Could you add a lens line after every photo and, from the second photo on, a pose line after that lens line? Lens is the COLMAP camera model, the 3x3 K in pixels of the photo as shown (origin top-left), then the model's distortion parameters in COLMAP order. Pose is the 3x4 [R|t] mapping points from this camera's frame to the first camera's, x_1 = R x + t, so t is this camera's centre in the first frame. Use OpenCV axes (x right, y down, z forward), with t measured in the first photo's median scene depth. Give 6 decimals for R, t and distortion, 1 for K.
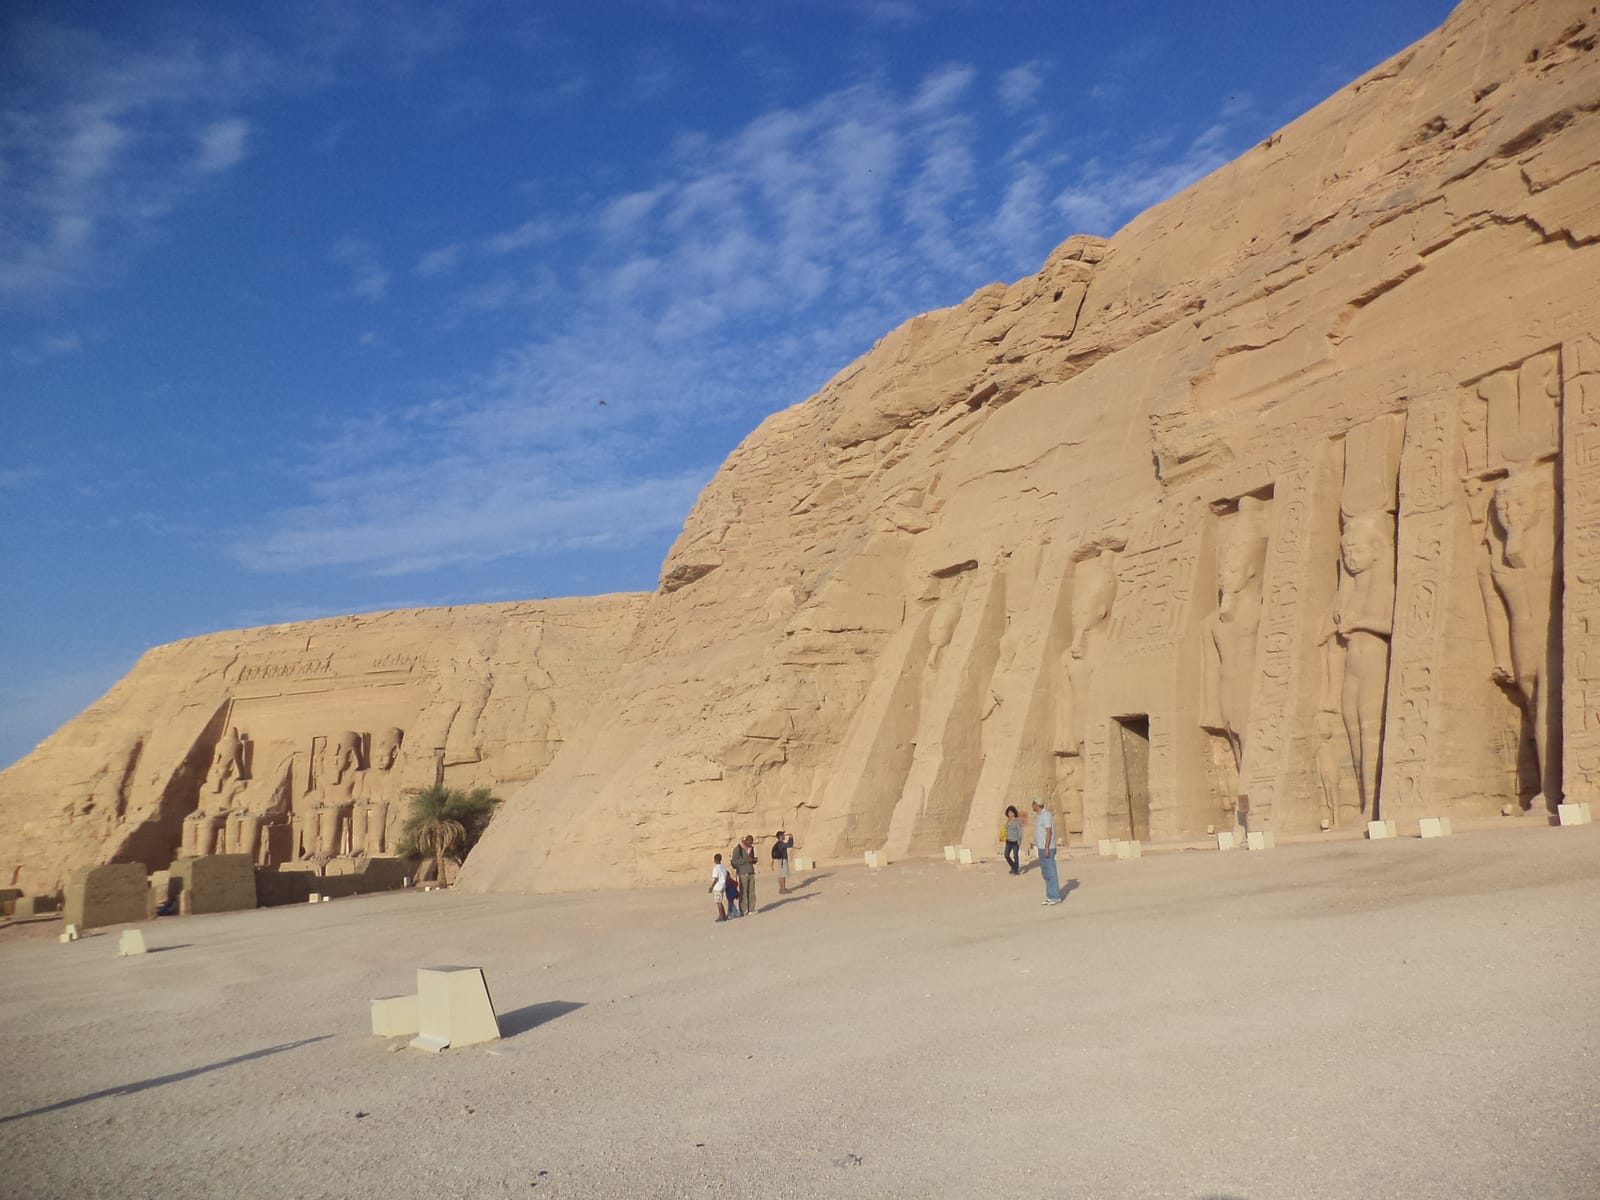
lens RADIAL K [[1190.2, 0, 800.0], [0, 1190.2, 600.0], [0, 0, 1]] dist [-0.064026, 0.003554]
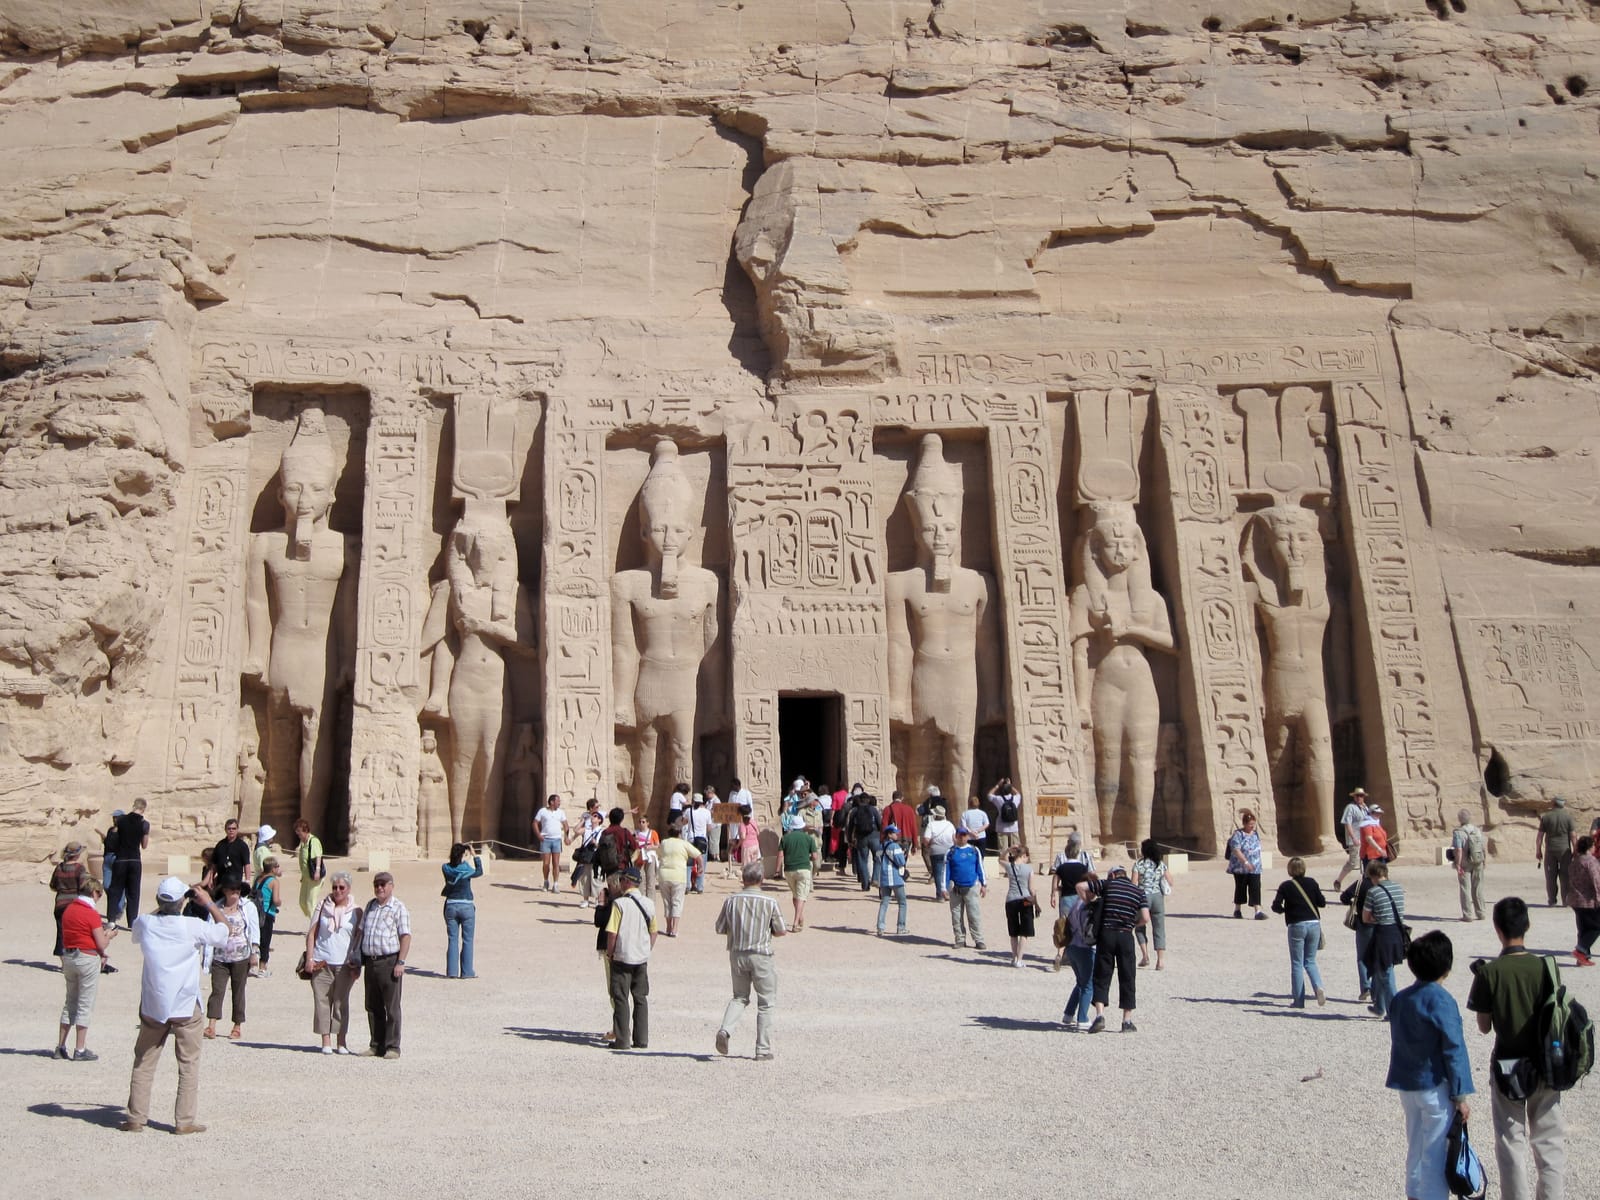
lens RADIAL K [[2130.6, 0, 800.0], [0, 2130.6, 600.0], [0, 0, 1]] dist [-0.083680, -0.015930]
pose [[0.527494, 0.139533, 0.838022, -0.767811], [-0.202122, 0.978708, -0.035731, 0.081859], [-0.825164, -0.150535, 0.544466, 0.265760]]
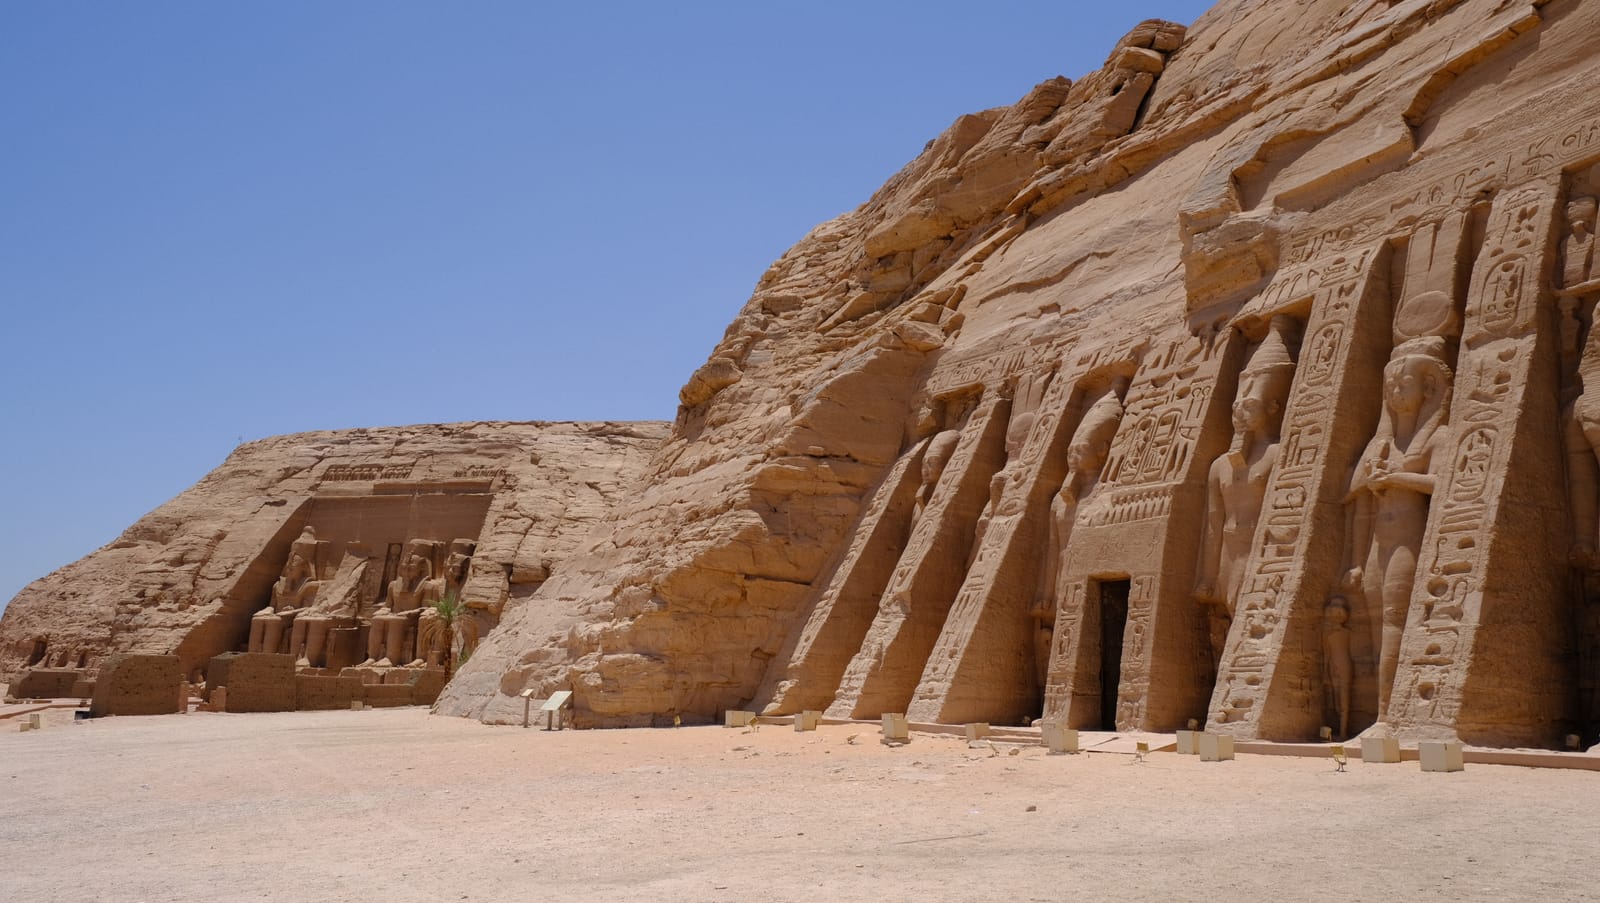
lens RADIAL K [[1216.9, 0, 800.0], [0, 1216.9, 451.5], [0, 0, 1]] dist [-0.040960, 0.044017]
pose [[0.992464, 0.072378, -0.098881, 0.131688], [-0.071532, 0.997365, 0.012082, 0.016083], [0.099495, -0.004918, 0.995026, 0.138196]]
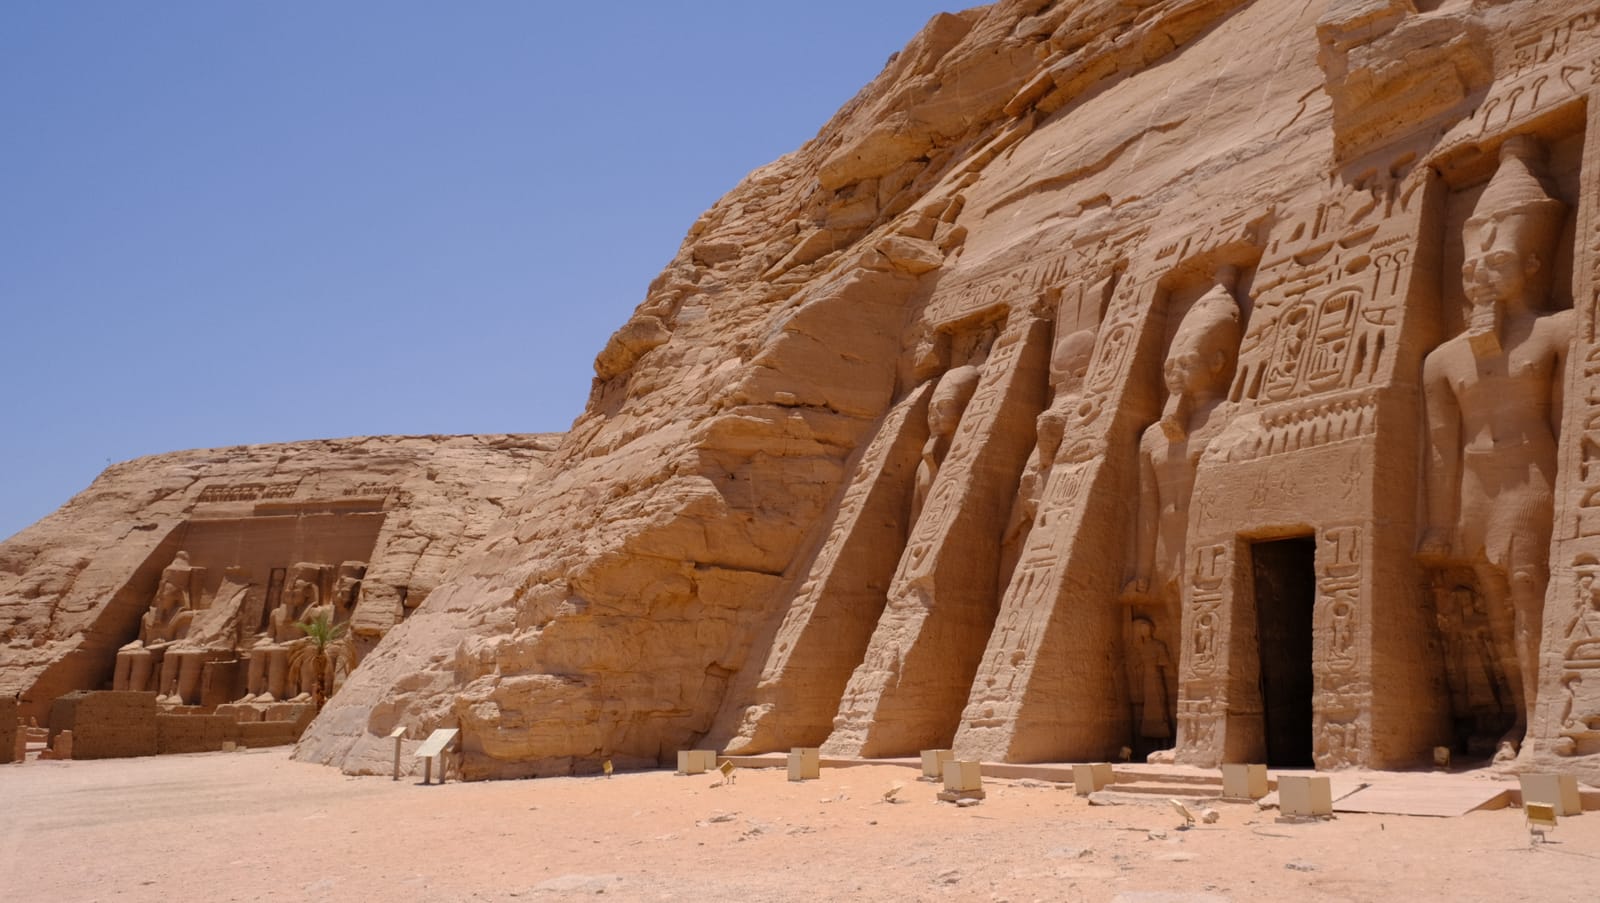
lens RADIAL K [[1216.9, 0, 800.0], [0, 1216.9, 451.5], [0, 0, 1]] dist [-0.040960, 0.044017]
pose [[0.998112, 0.056745, -0.023487, 0.068371], [-0.057000, 0.998321, -0.010322, 0.072436], [0.022862, 0.011641, 0.999671, 0.408626]]
